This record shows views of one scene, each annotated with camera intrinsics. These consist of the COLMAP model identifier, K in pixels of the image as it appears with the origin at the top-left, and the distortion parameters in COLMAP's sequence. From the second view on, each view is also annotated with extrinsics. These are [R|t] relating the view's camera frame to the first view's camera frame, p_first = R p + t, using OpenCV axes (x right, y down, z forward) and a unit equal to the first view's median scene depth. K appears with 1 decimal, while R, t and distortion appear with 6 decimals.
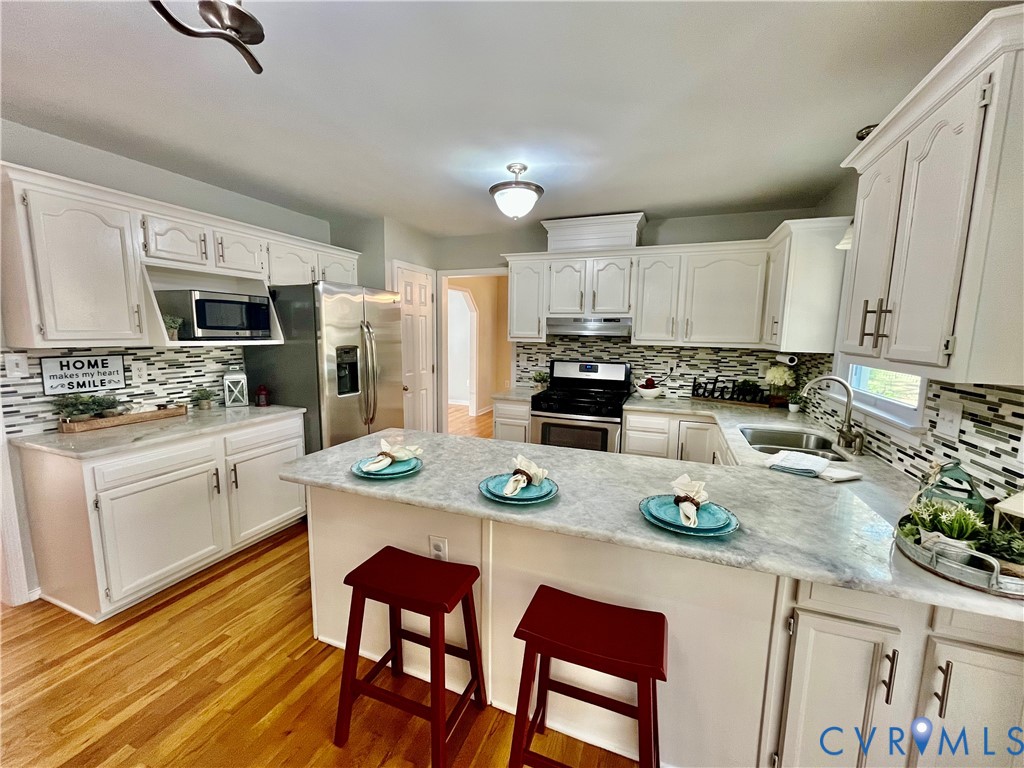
lens RADIAL K [[416.2, 0, 514.2], [0, 416.2, 385.6], [0, 0, 1]] dist [-0.004541, -0.000893]
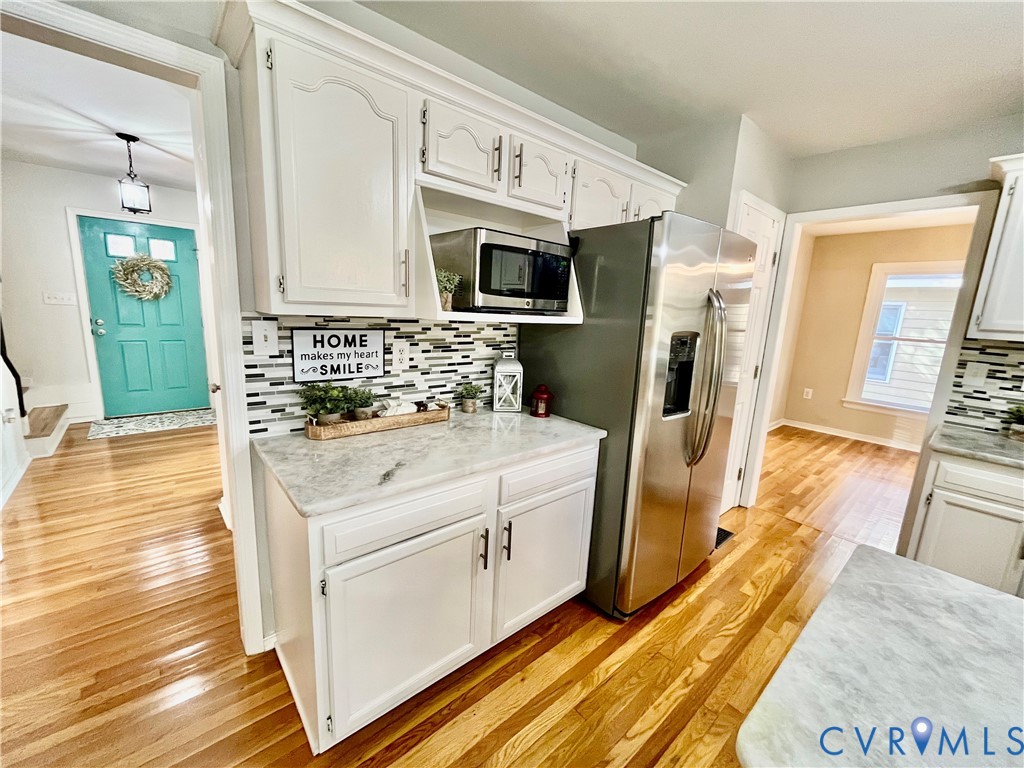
lens RADIAL K [[416.2, 0, 510.7], [0, 416.2, 383.9], [0, 0, 1]] dist [-0.004541, -0.000893]
pose [[0.880875, 0.112326, -0.459828, -0.412760], [-0.094799, 0.993619, 0.061117, -0.044785], [0.463758, -0.010245, 0.885903, 0.463753]]
